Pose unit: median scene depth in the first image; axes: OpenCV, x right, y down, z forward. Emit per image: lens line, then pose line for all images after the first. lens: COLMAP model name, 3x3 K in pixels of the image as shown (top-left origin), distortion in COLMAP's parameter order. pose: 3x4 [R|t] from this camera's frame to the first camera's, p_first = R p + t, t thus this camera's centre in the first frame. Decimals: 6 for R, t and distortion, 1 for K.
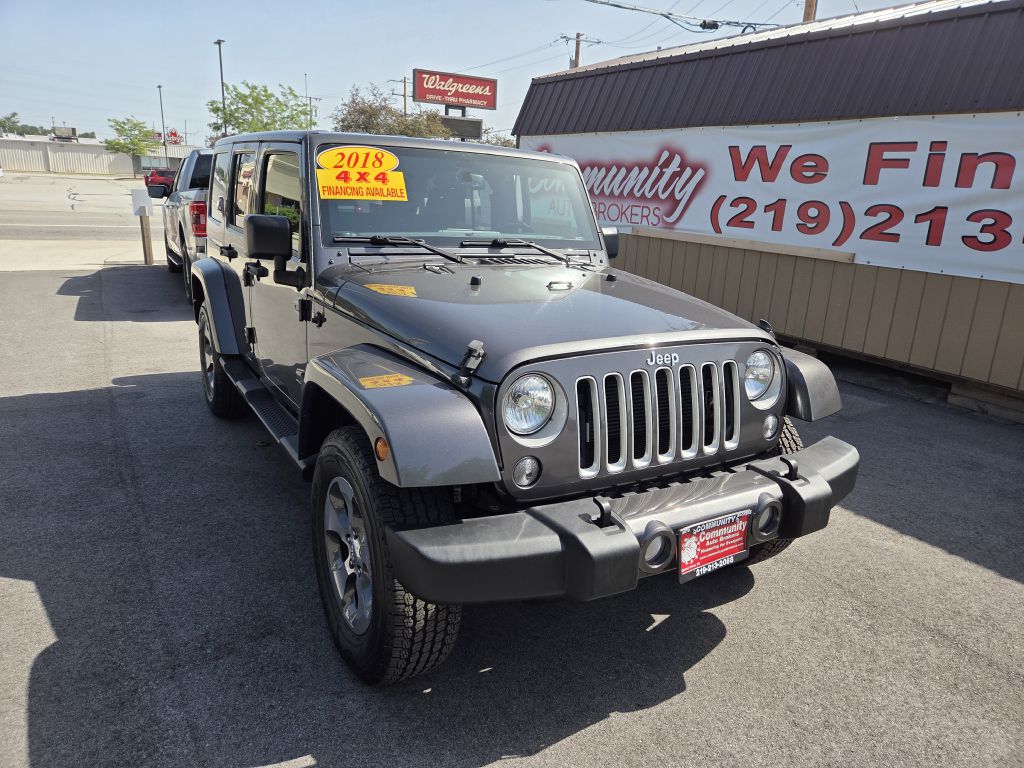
lens RADIAL K [[710.0, 0, 505.0], [0, 710.0, 380.3], [0, 0, 1]] dist [0.063635, -0.066816]
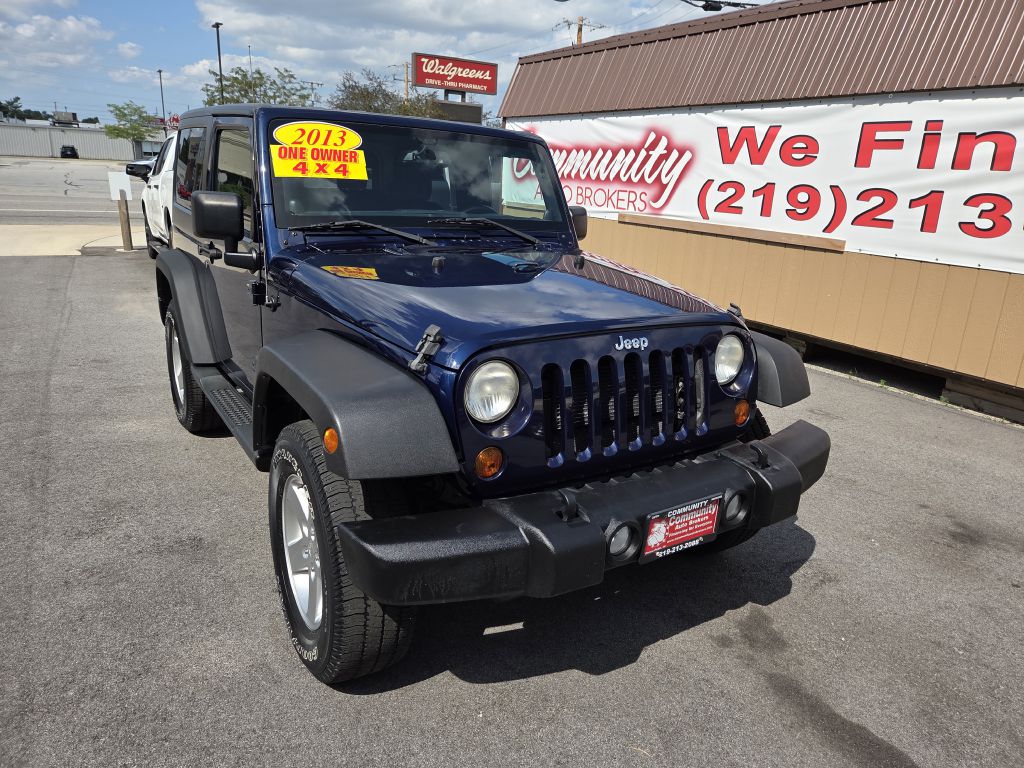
lens RADIAL K [[710.0, 0, 508.4], [0, 710.0, 376.2], [0, 0, 1]] dist [0.063635, -0.066816]
pose [[0.999991, 0.003811, -0.002095, 0.041638], [-0.003788, 0.999932, 0.011042, -0.006274], [0.002137, -0.011034, 0.999937, 0.048047]]
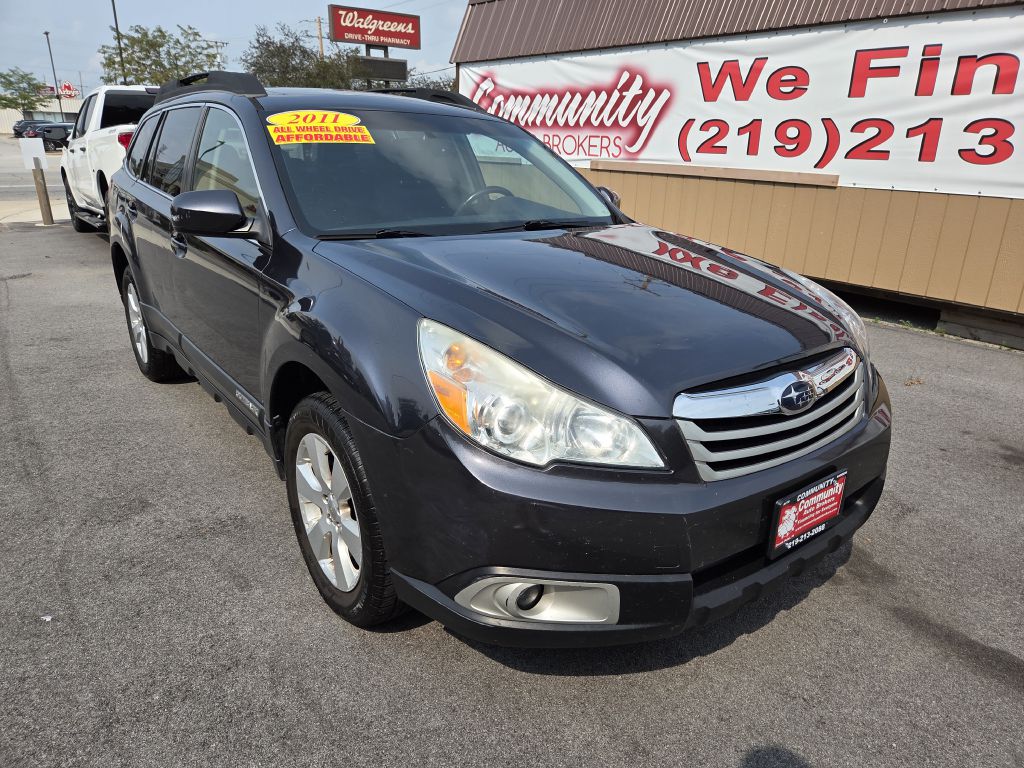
lens RADIAL K [[710.0, 0, 505.0], [0, 710.0, 393.0], [0, 0, 1]] dist [0.063635, -0.066816]
pose [[0.994916, -0.057134, 0.082936, -0.032362], [0.050365, 0.995397, 0.081531, 0.005353], [-0.087213, -0.076939, 0.993214, 0.085216]]
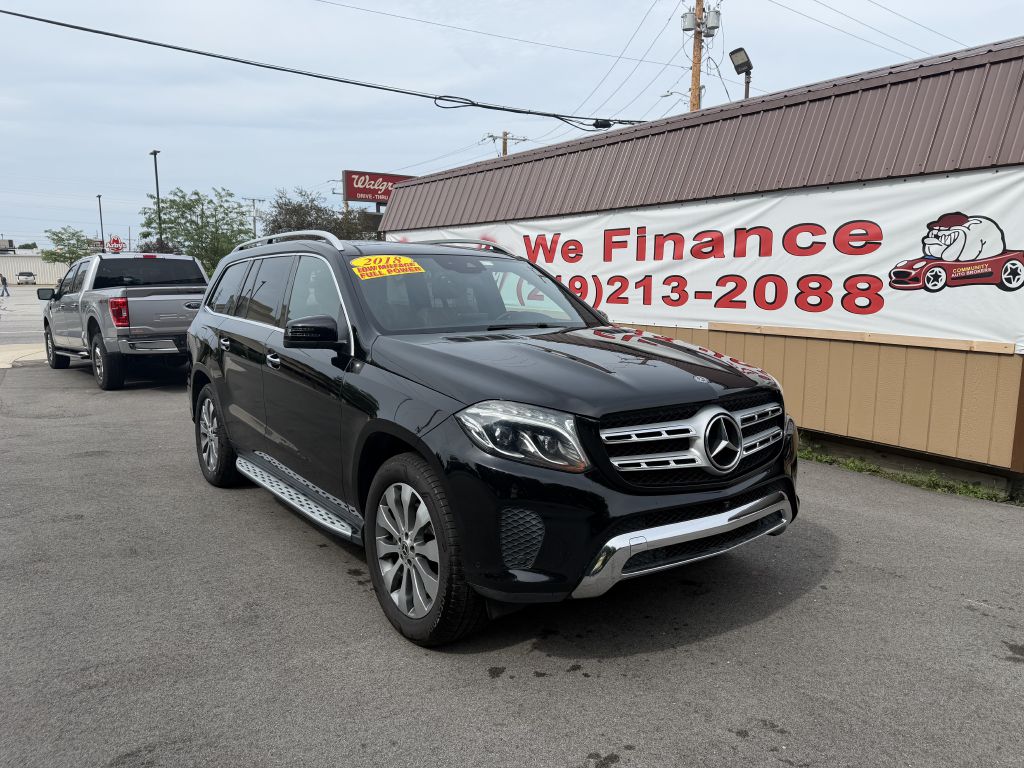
lens RADIAL K [[747.9, 0, 505.1], [0, 747.9, 381.4], [0, 0, 1]] dist [0.067074, -0.072643]
pose [[0.997688, -0.053726, 0.041620, 0.227185], [0.058505, 0.990592, -0.123711, 0.084199], [-0.034582, 0.125860, 0.991445, -0.259266]]
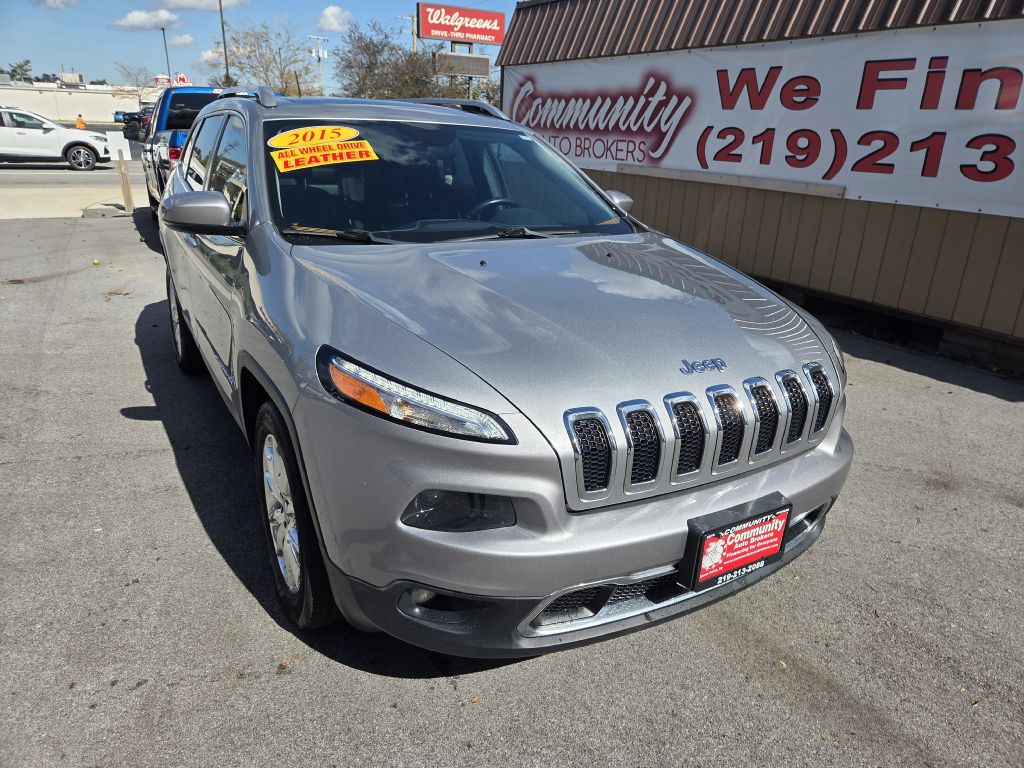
lens RADIAL K [[710.0, 0, 503.3], [0, 710.0, 392.5], [0, 0, 1]] dist [0.063635, -0.066816]
pose [[0.999538, -0.002063, -0.030336, 0.071677], [0.004639, 0.996361, 0.085104, 0.002988], [0.030050, -0.085205, 0.995910, 0.049007]]
